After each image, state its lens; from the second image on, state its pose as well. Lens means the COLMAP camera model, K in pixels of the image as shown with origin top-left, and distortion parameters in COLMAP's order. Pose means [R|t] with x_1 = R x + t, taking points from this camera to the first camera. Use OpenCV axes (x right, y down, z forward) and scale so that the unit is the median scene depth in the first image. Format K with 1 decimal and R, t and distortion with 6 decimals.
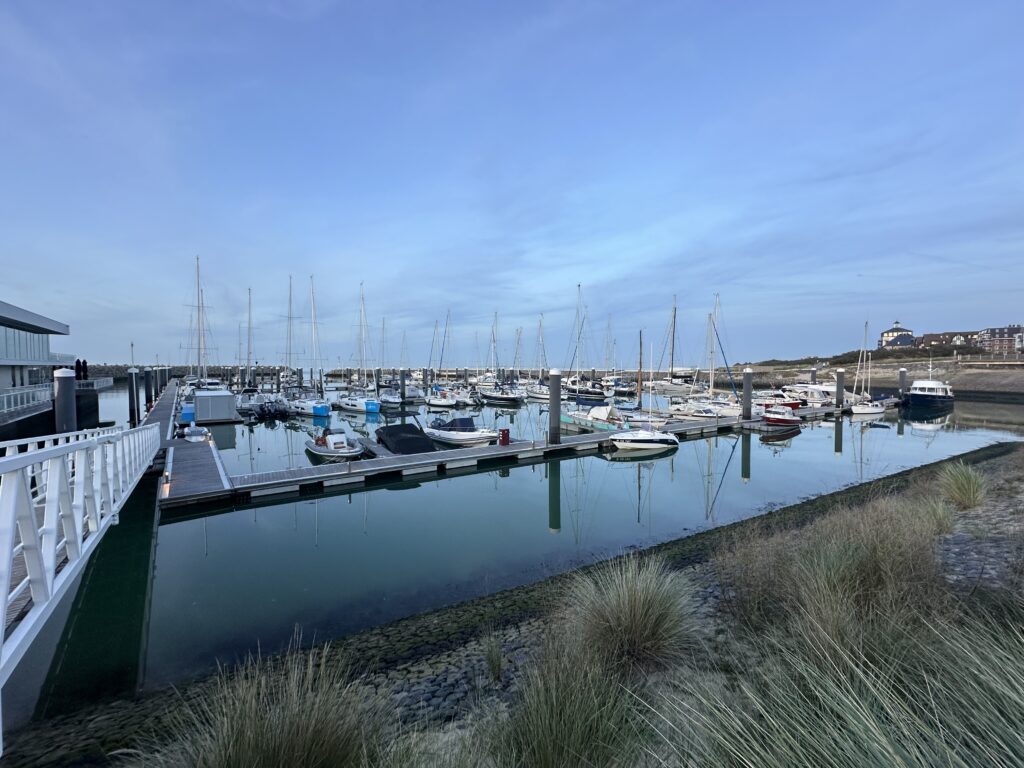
lens RADIAL K [[406.9, 0, 512.0], [0, 406.9, 384.0], [0, 0, 1]] dist [-0.000596, -0.000009]
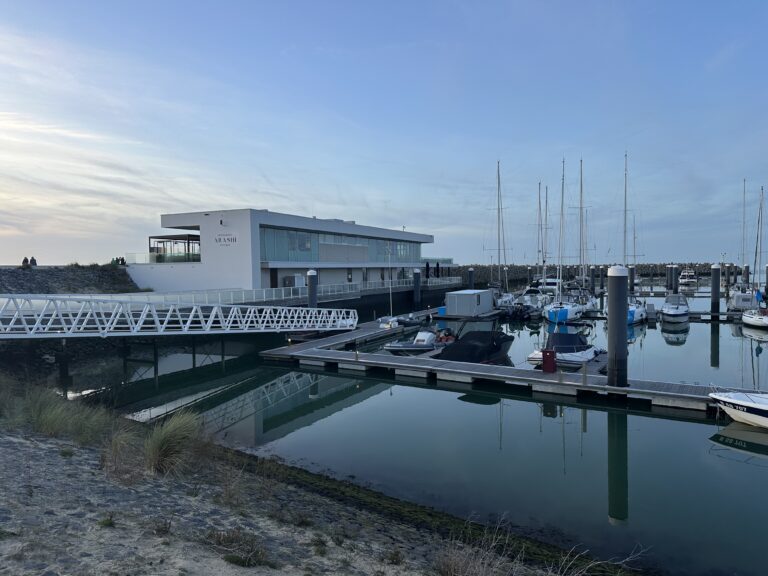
lens RADIAL K [[538.0, 0, 384.0], [0, 538.0, 288.0], [0, 0, 1]] dist [0.004560, 0.001987]
pose [[0.404045, 0.025327, -0.914388, 0.703441], [-0.023655, 0.999572, 0.017234, -0.008092], [0.914433, 0.014666, 0.404471, 0.327766]]
